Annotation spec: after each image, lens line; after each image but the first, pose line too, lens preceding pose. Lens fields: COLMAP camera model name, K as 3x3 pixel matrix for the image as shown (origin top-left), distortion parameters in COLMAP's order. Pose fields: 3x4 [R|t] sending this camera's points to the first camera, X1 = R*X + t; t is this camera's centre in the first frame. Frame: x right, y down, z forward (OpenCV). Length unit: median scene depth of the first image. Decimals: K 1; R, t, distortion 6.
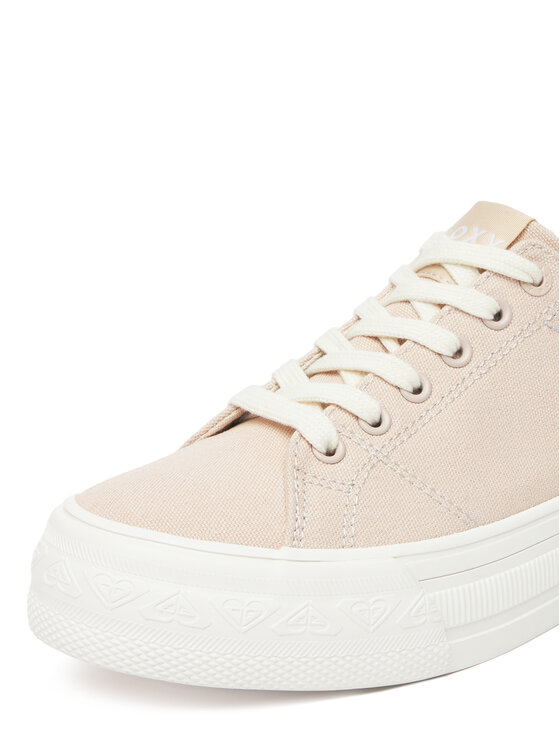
lens RADIAL K [[2207.9, 0, 280.0], [0, 2207.9, 373.0], [0, 0, 1]] dist [-0.035640, -0.002799]
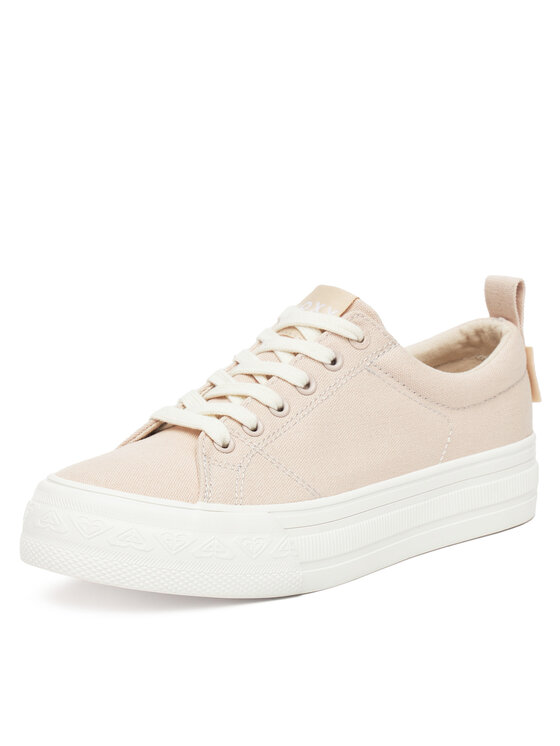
lens RADIAL K [[2192.5, 0, 280.0], [0, 2192.5, 373.0], [0, 0, 1]] dist [-0.059967, -0.068843]
pose [[0.995879, 0.015309, 0.089396, -0.068974], [-0.011168, 0.998849, -0.046644, 0.051388], [-0.090007, 0.045453, 0.994903, -0.460118]]
